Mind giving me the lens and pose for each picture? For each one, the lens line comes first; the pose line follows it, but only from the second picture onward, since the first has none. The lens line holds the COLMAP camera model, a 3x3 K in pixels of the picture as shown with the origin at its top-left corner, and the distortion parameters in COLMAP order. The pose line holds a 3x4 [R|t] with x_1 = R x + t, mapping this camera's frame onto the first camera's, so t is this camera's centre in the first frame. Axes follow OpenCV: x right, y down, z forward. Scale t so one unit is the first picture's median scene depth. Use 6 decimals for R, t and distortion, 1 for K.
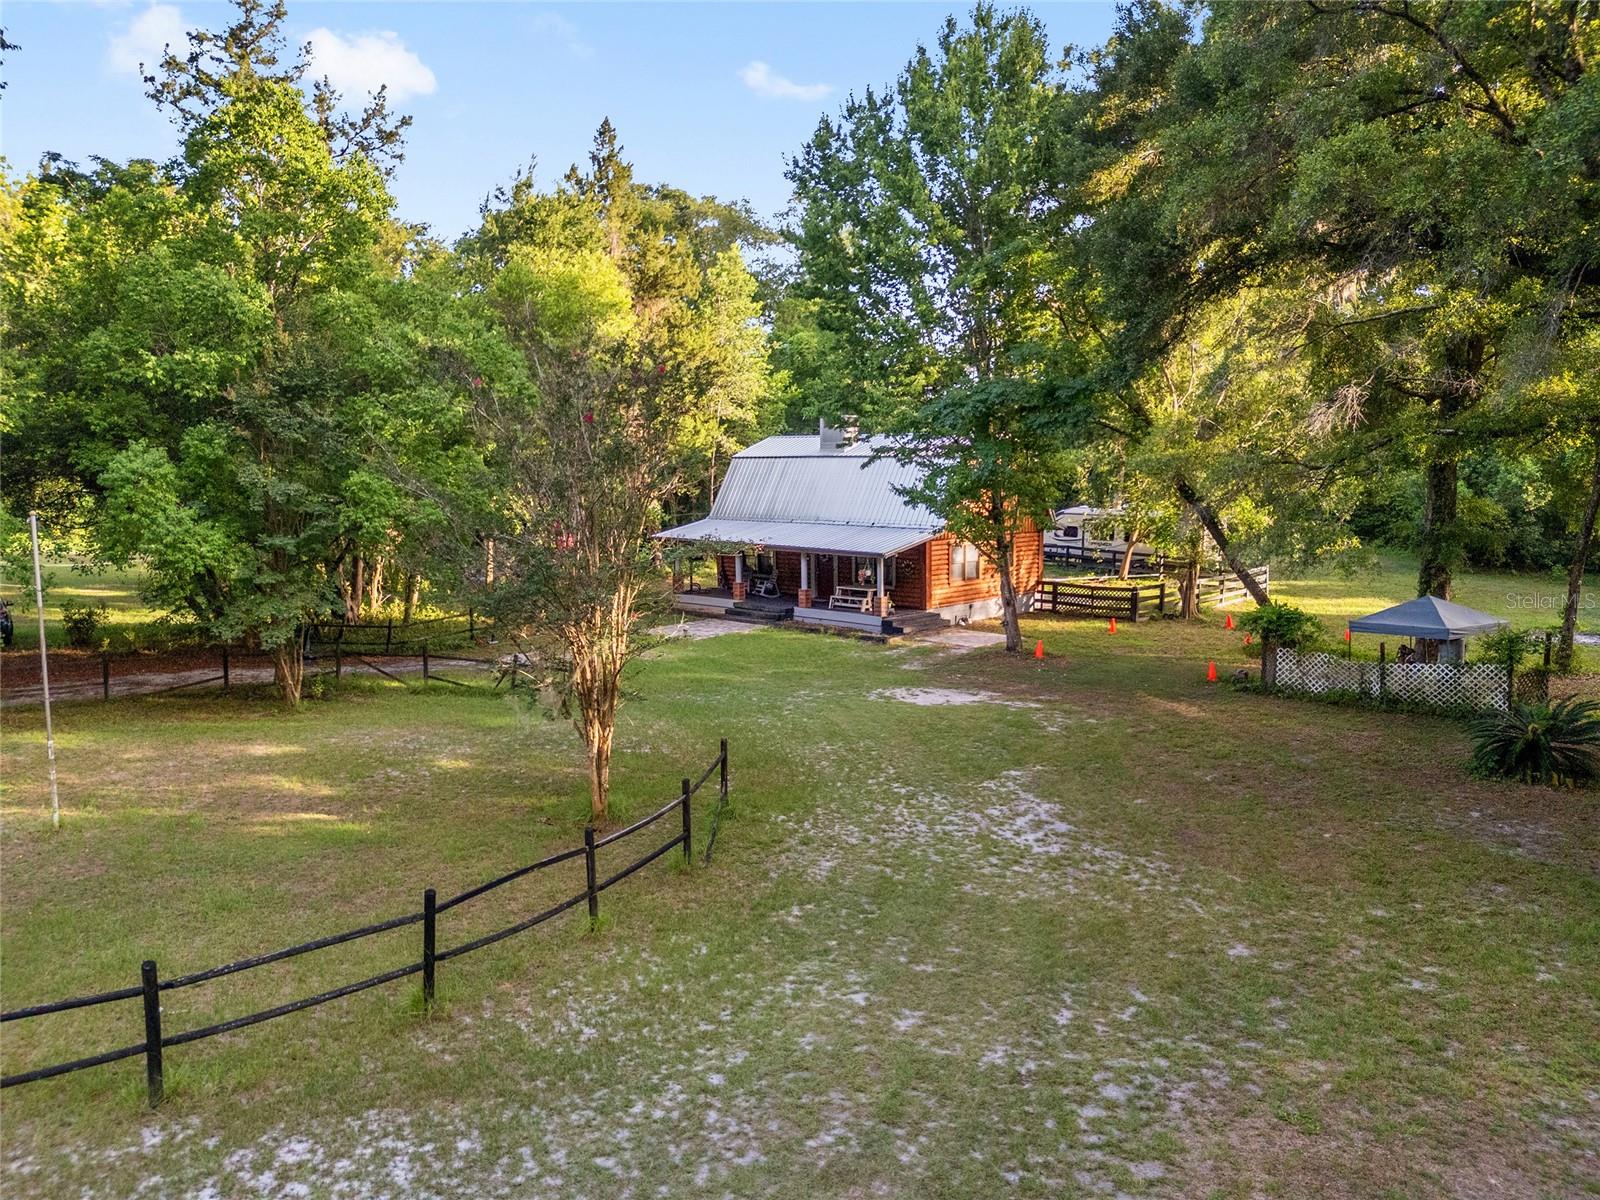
lens RADIAL K [[1132.9, 0, 800.0], [0, 1132.9, 600.0], [0, 0, 1]] dist [0.041733, -0.002121]
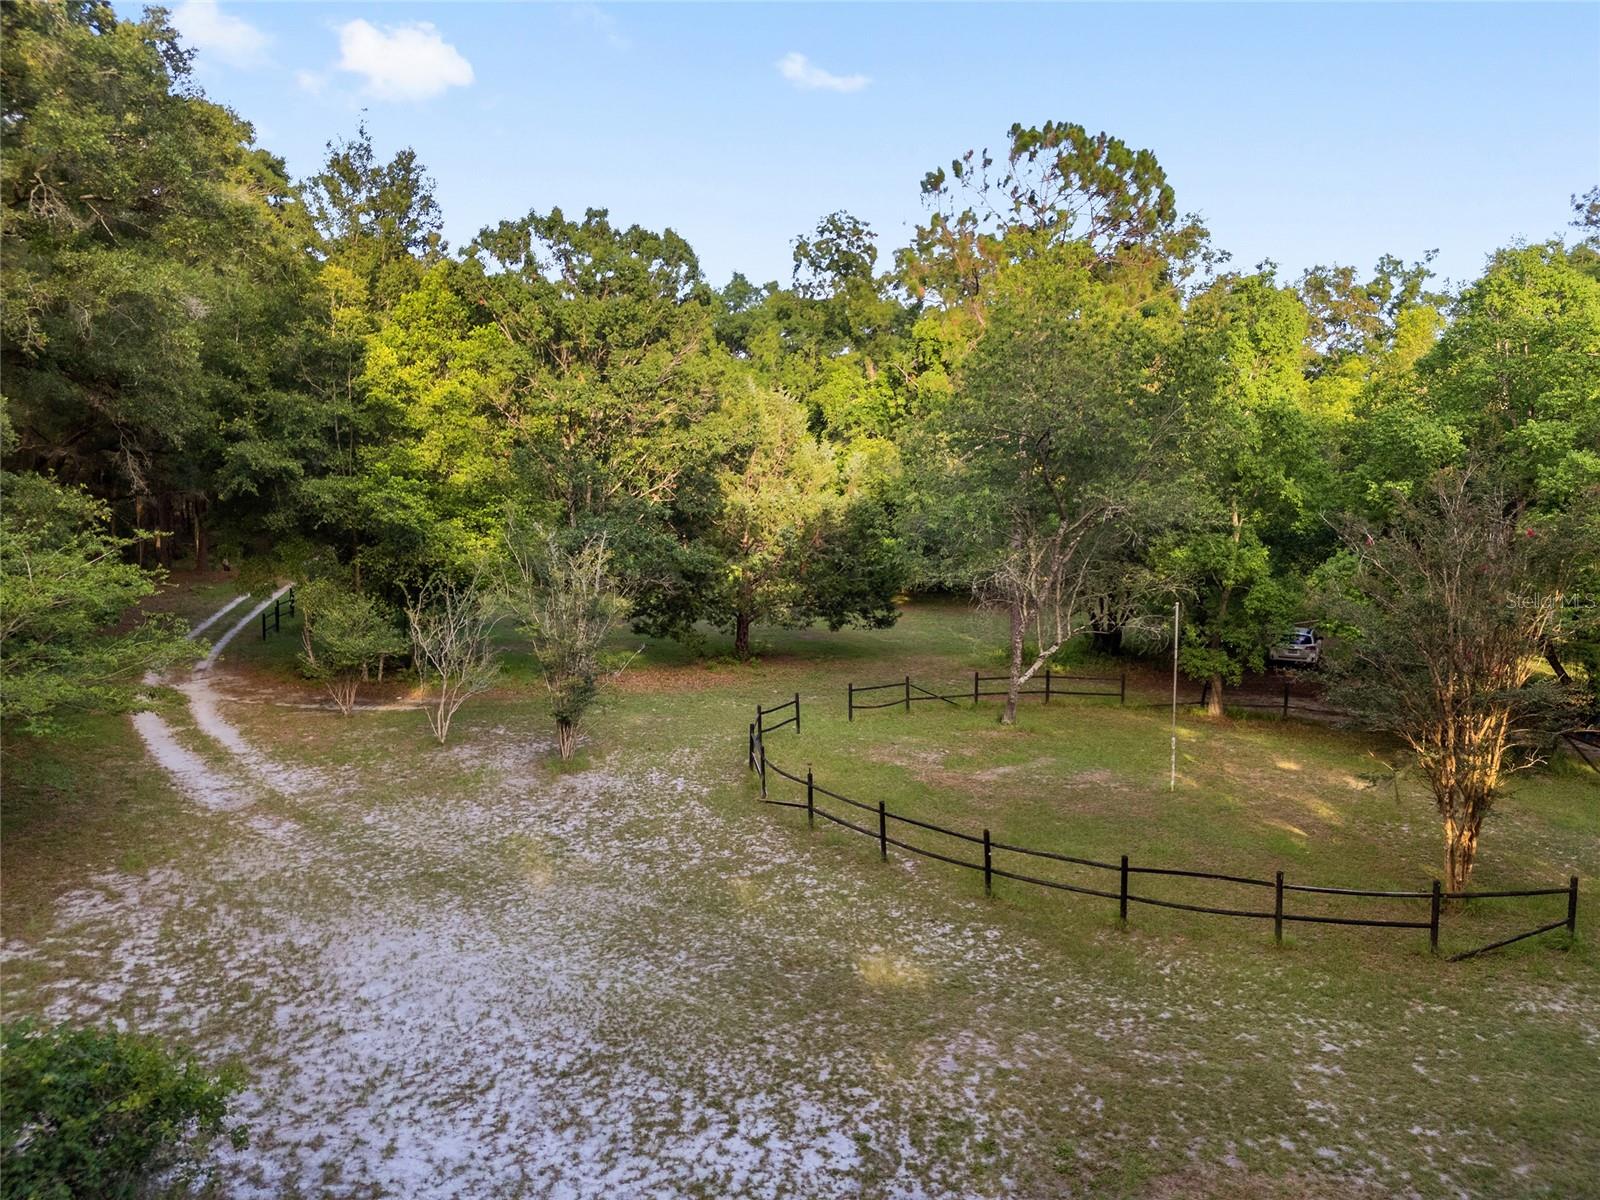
lens RADIAL K [[1132.9, 0, 800.0], [0, 1132.9, 600.0], [0, 0, 1]] dist [0.041733, -0.002121]
pose [[0.261516, 0.079414, -0.961927, 1.154339], [-0.108234, 0.992737, 0.052532, -0.160832], [0.959112, 0.090375, 0.268212, 0.039725]]
